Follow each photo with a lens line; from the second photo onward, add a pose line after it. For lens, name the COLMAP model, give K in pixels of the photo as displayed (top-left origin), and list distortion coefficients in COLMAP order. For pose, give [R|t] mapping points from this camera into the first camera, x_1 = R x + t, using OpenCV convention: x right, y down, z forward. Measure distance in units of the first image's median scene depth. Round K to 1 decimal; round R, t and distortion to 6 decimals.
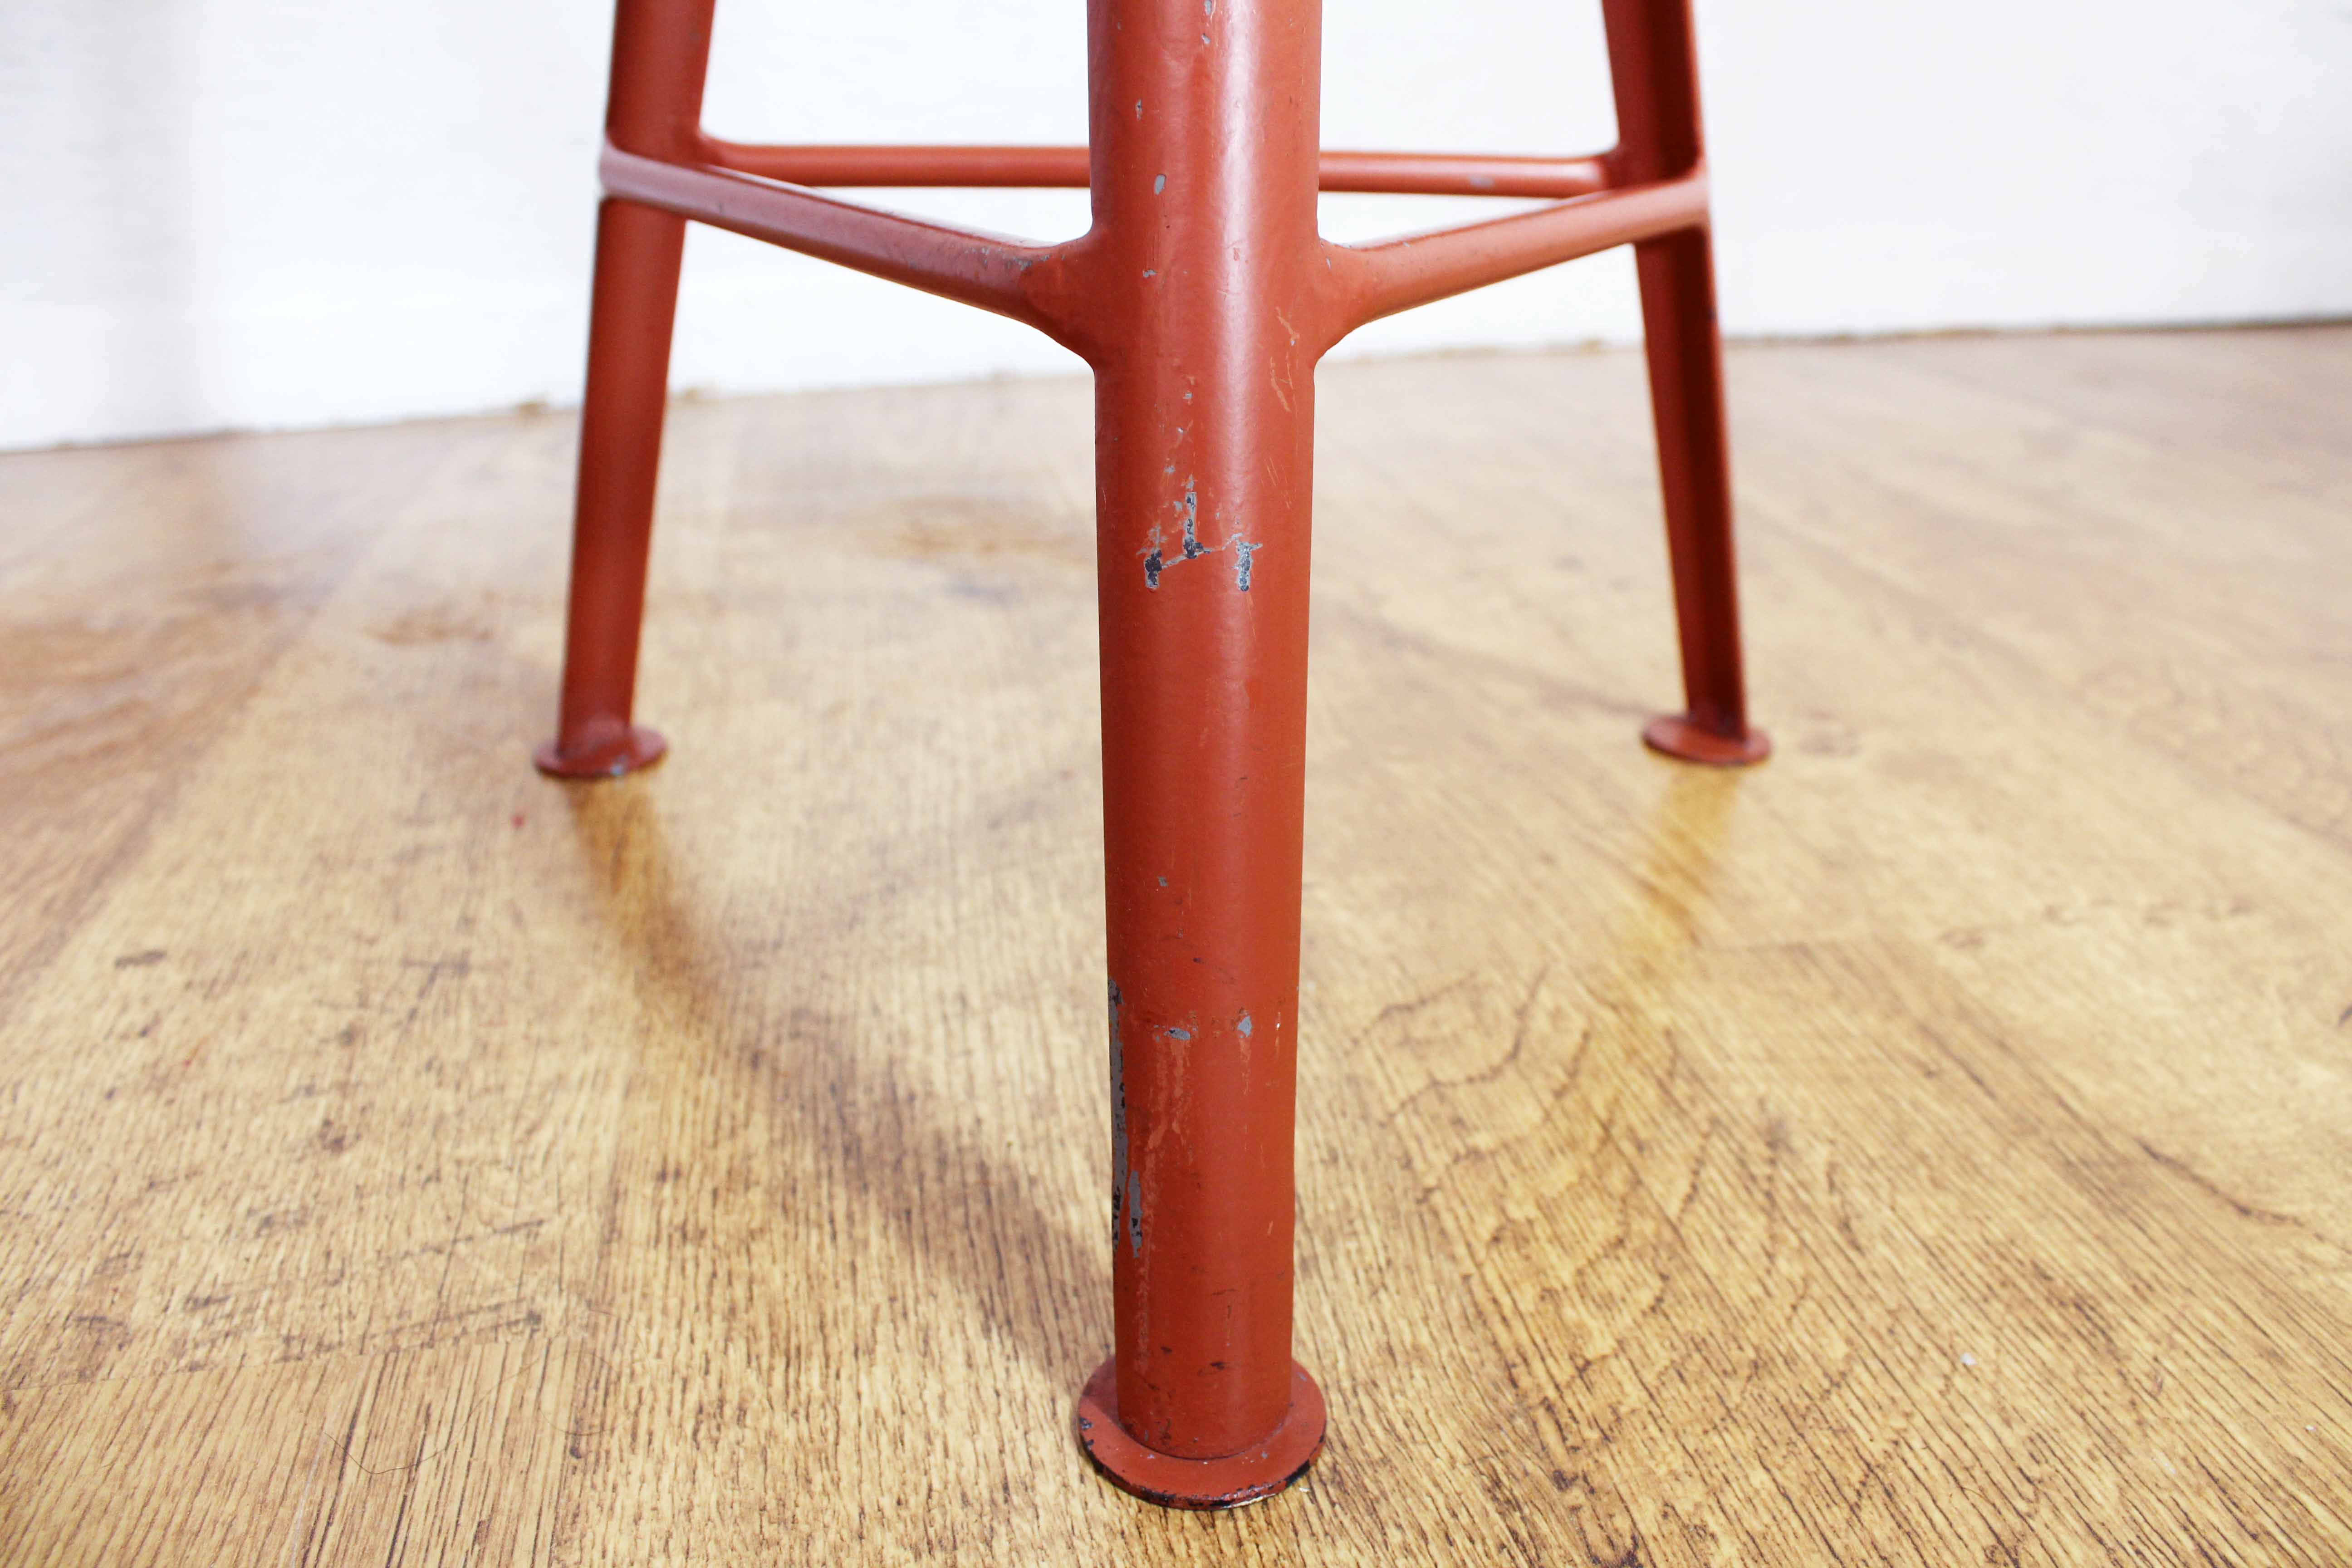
lens RADIAL K [[1956.0, 0, 1176.0], [0, 1956.0, 784.0], [0, 0, 1]] dist [-0.172647, 0.132759]
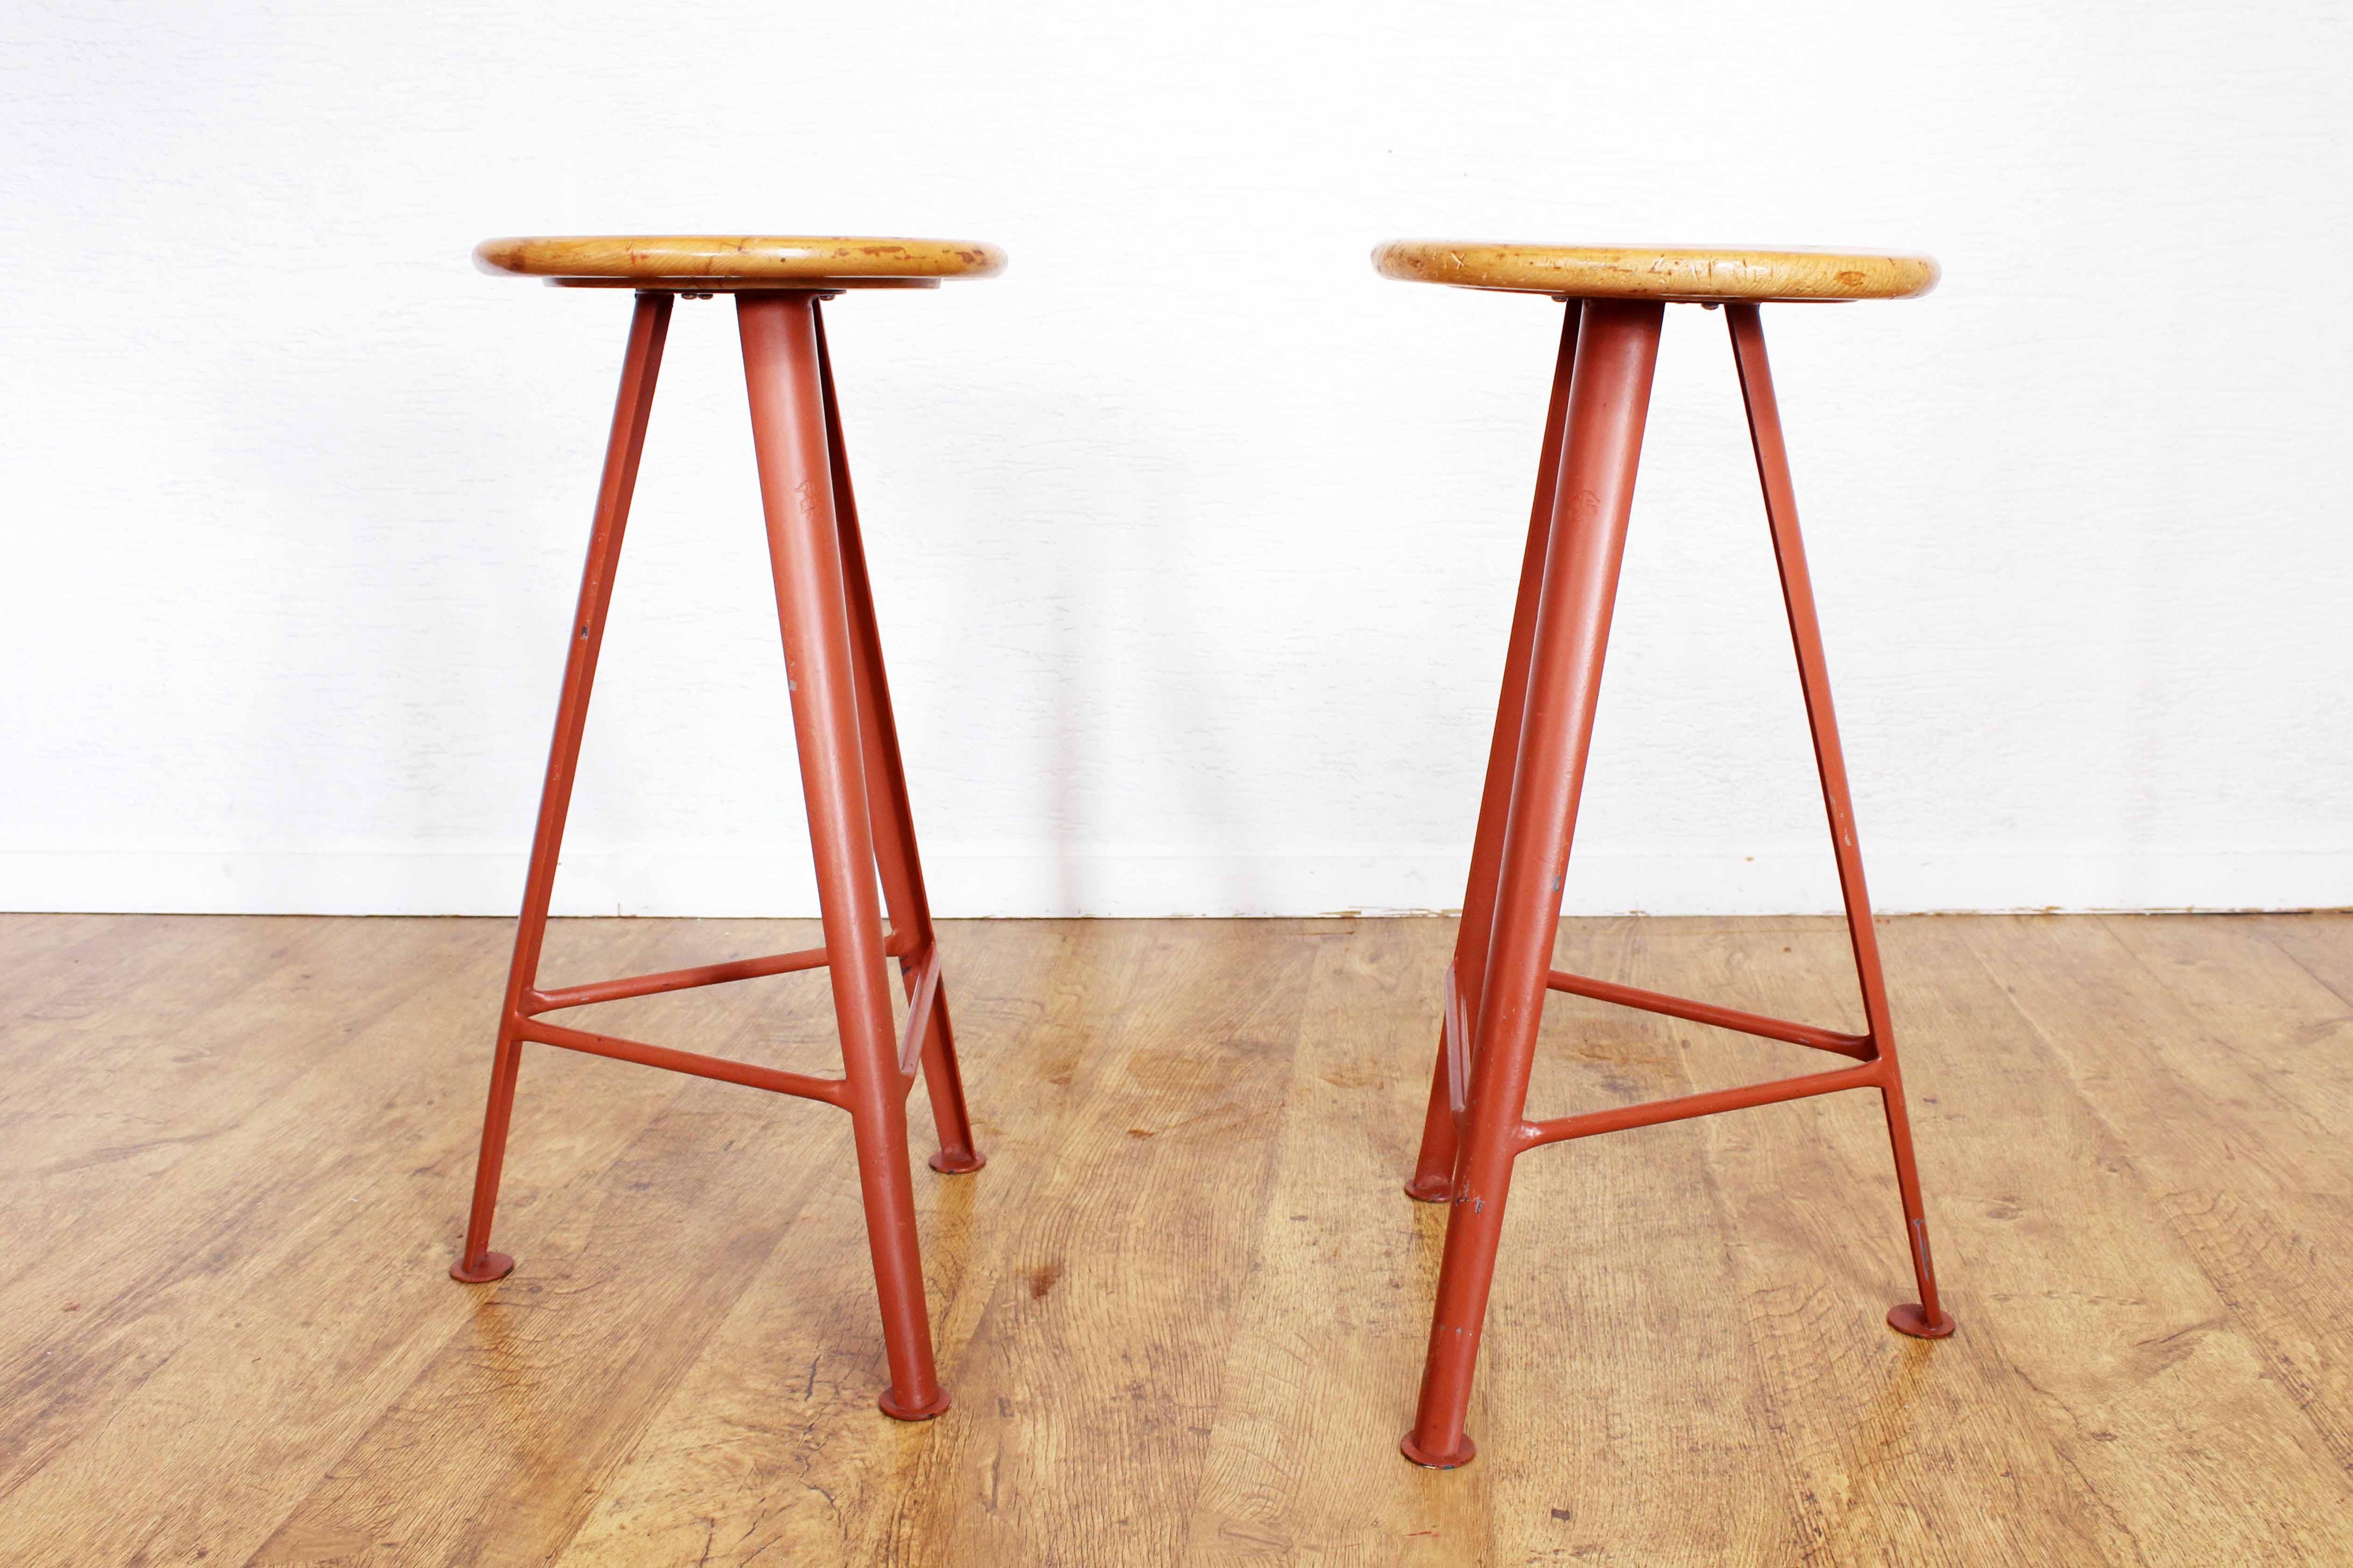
lens RADIAL K [[2086.2, 0, 1176.5], [0, 2086.2, 784.0], [0, 0, 1]] dist [-0.135464, 0.101602]
pose [[0.952313, 0.069883, -0.297011, 0.135158], [-0.118907, 0.981459, -0.150330, -0.054493], [0.280999, 0.178478, 0.942966, -2.096425]]
